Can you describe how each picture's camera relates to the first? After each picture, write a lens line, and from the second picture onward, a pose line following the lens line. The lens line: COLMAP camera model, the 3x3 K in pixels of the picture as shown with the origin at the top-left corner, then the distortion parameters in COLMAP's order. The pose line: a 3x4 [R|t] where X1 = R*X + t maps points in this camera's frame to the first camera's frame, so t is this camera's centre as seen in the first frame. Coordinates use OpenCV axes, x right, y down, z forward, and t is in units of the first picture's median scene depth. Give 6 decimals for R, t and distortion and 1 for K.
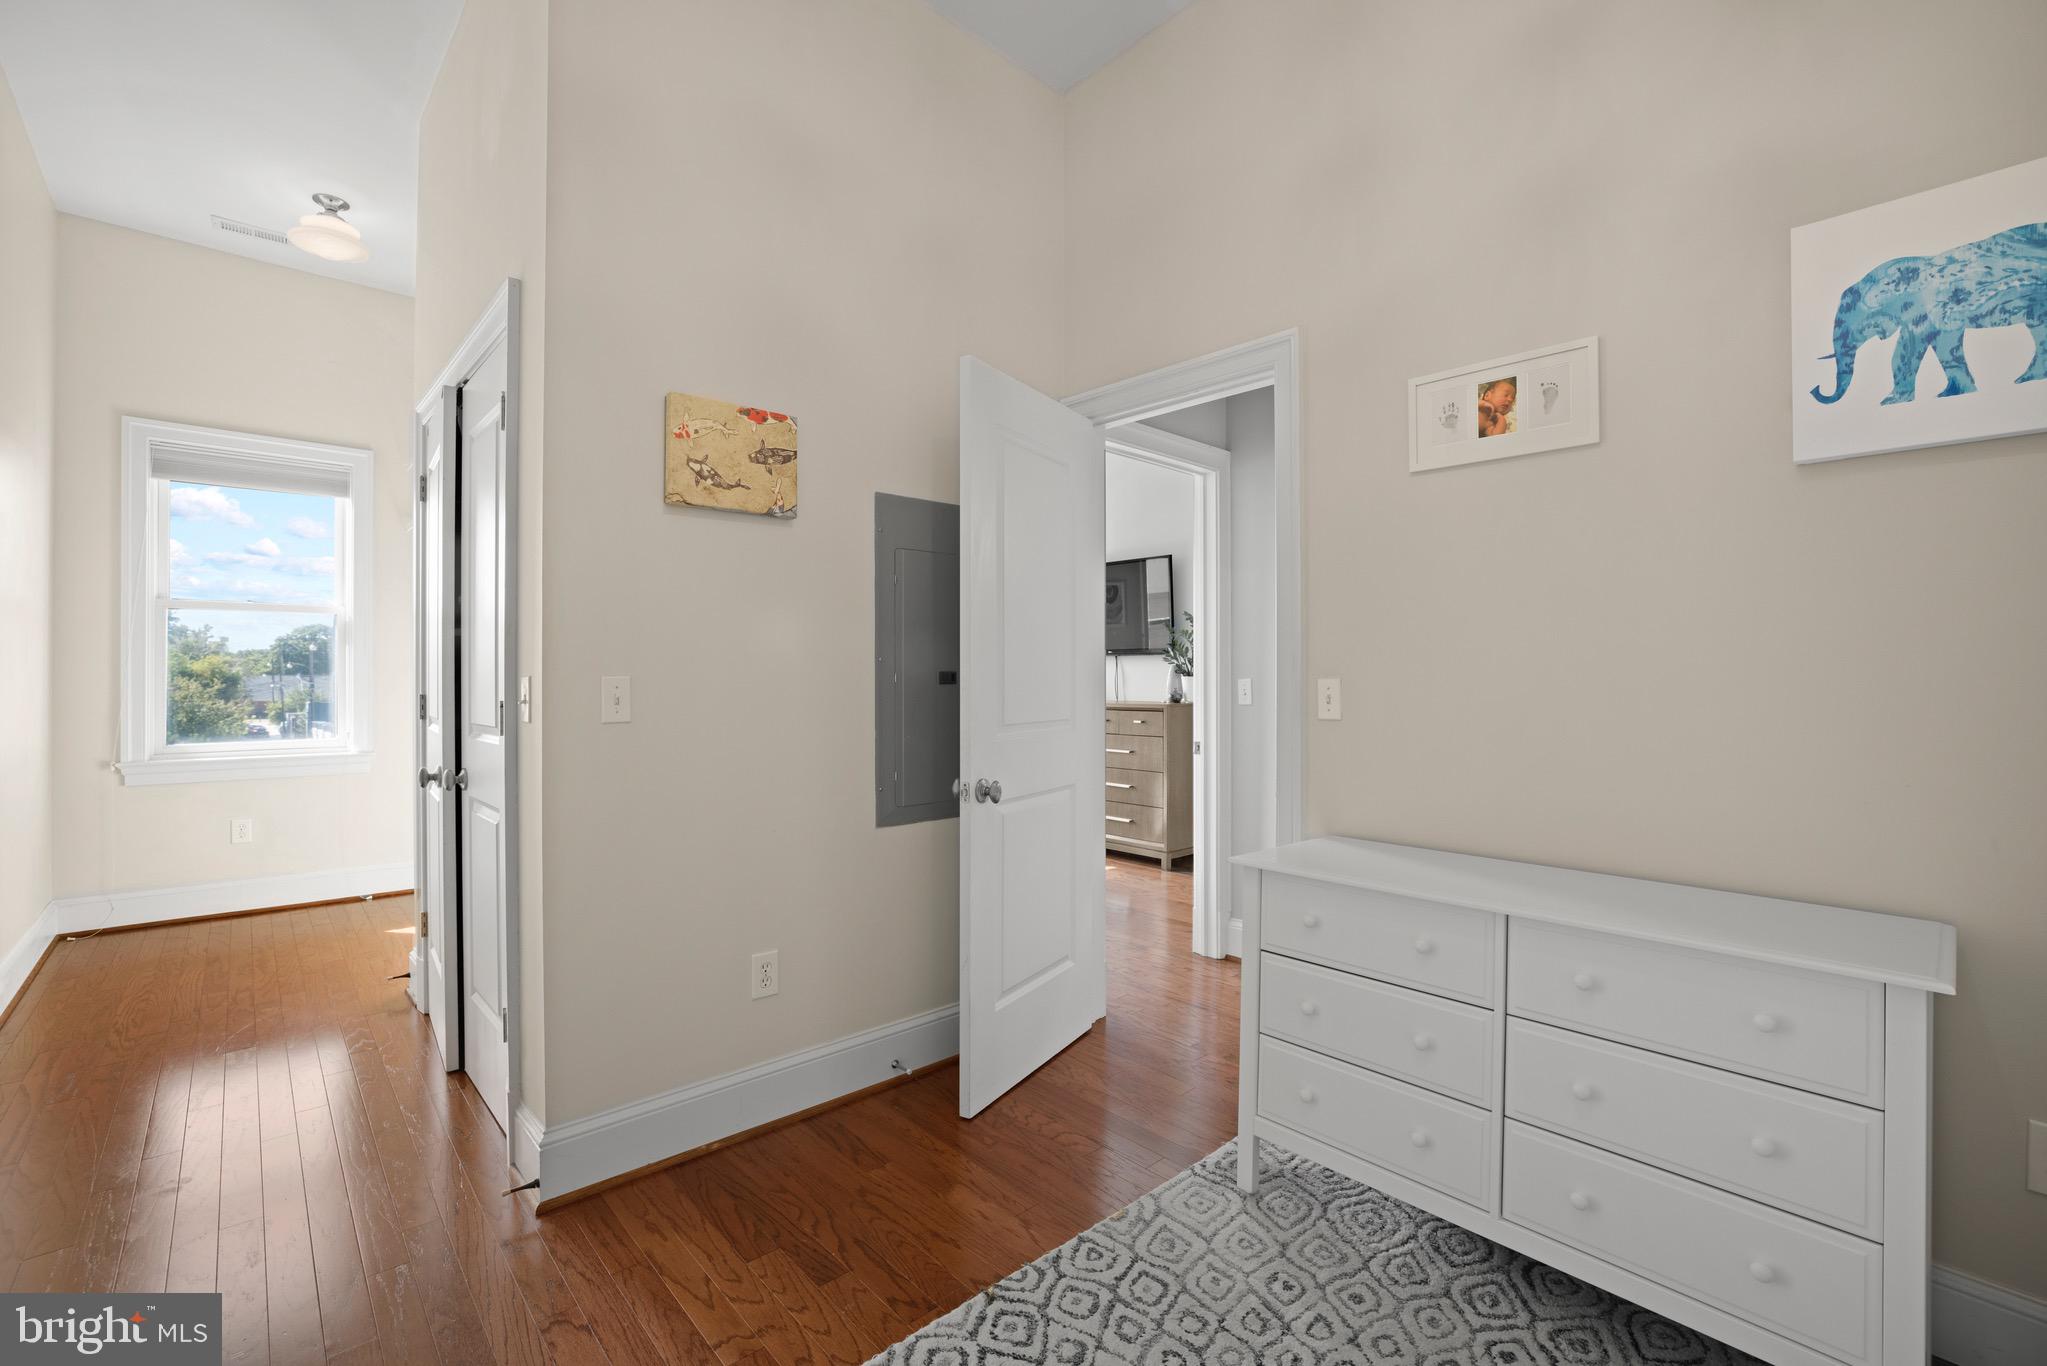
lens RADIAL K [[875.3, 0, 1023.5], [0, 875.3, 683.0], [0, 0, 1]] dist [-0.043476, 0.019695]
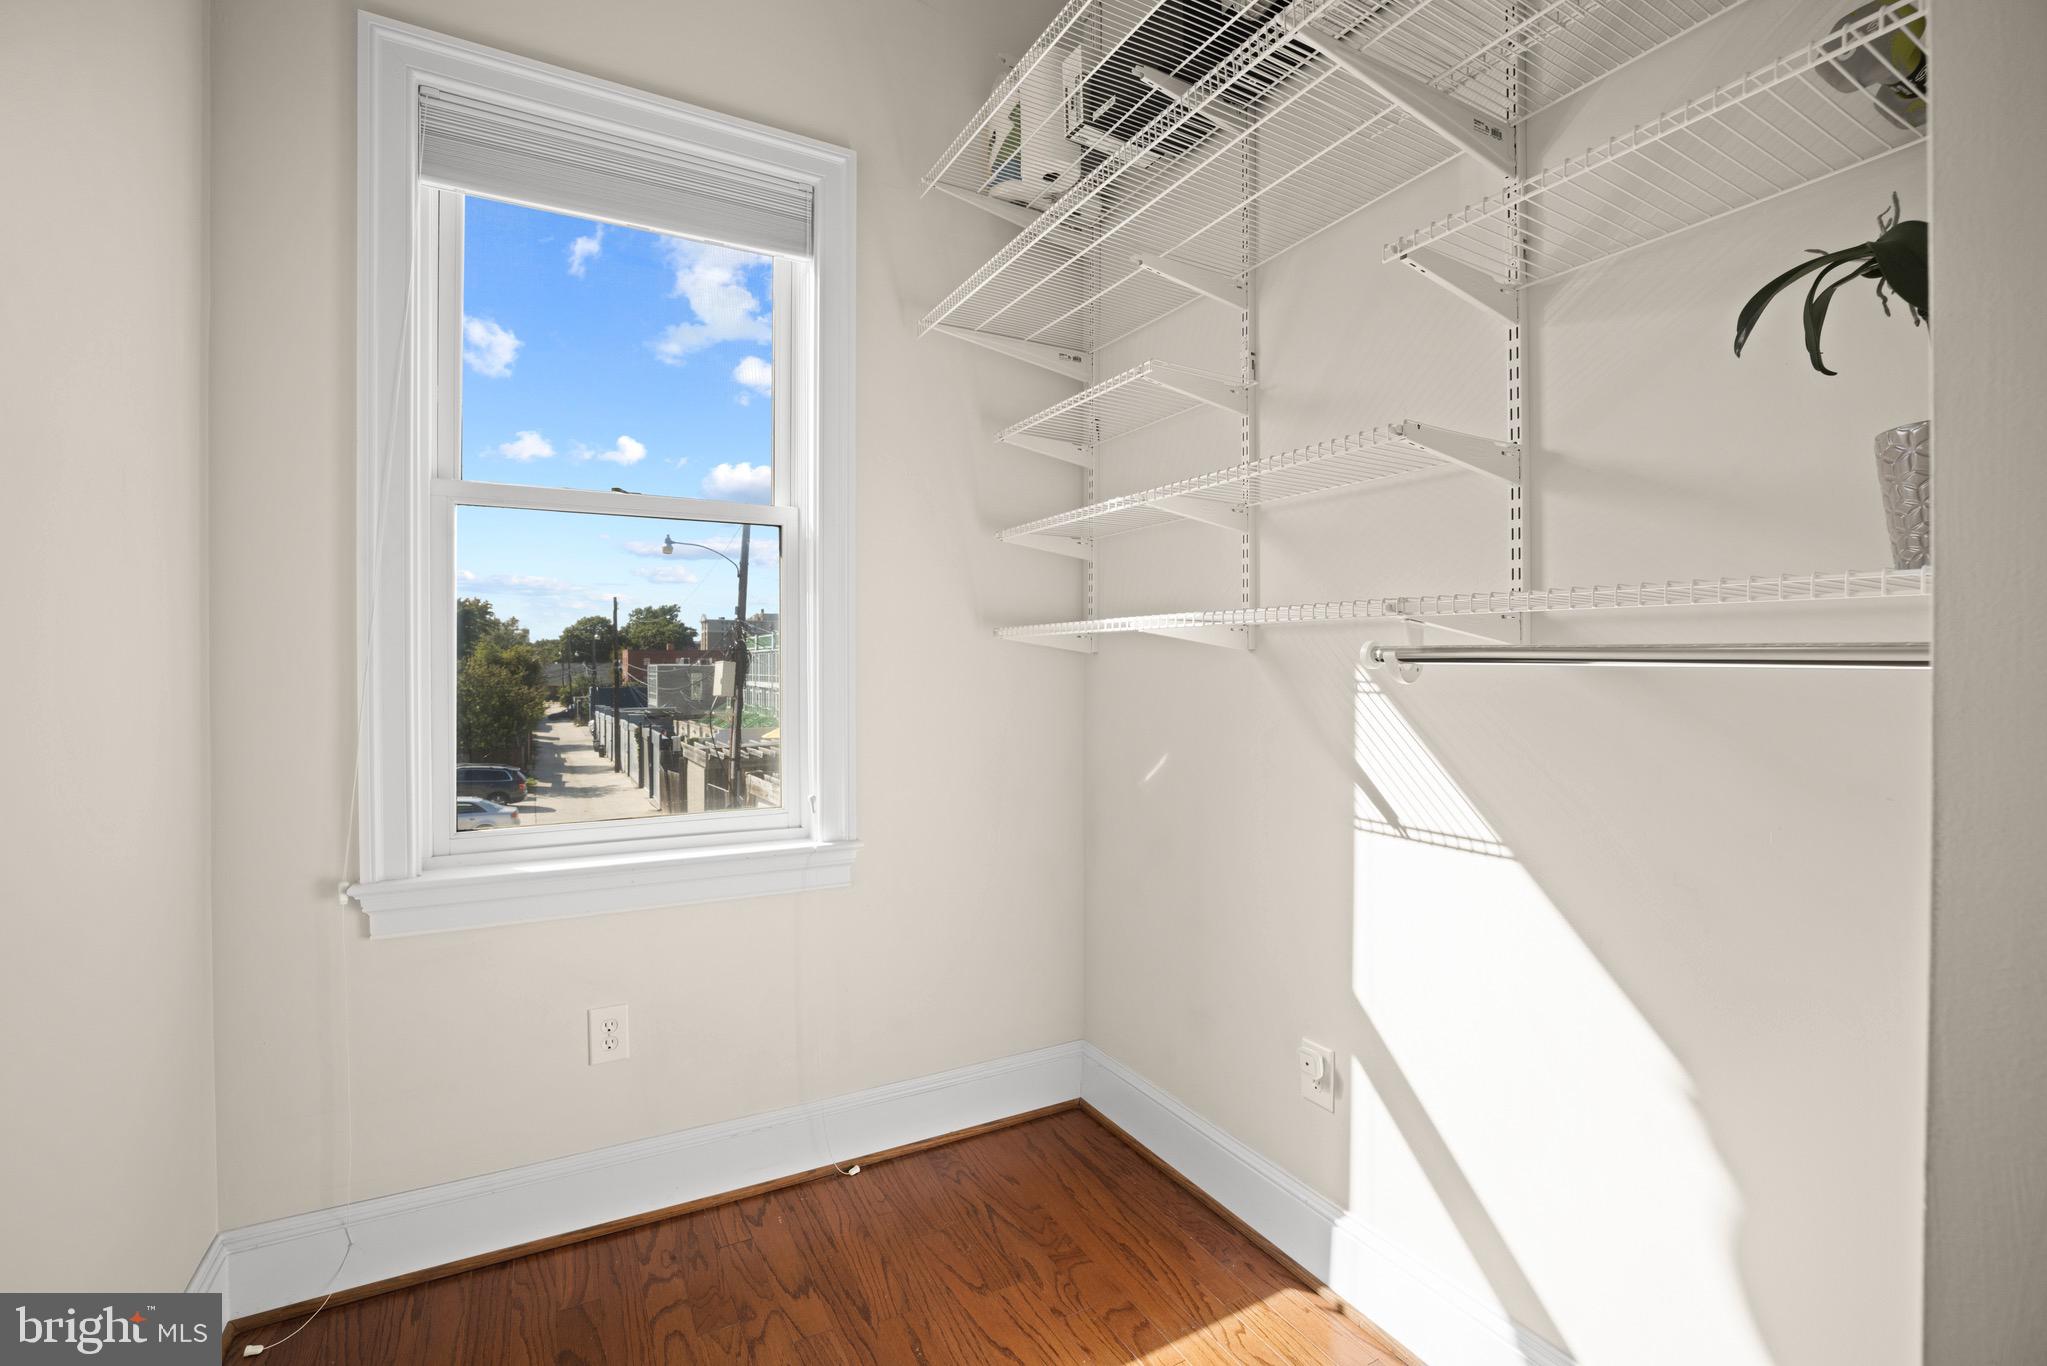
lens RADIAL K [[875.3, 0, 1023.5], [0, 875.3, 683.0], [0, 0, 1]] dist [-0.043476, 0.019695]
pose [[0.973895, 0.005906, -0.226920, -0.079232], [-0.002753, 0.999895, 0.014208, -0.000828], [0.226980, -0.013213, 0.973810, 0.081222]]
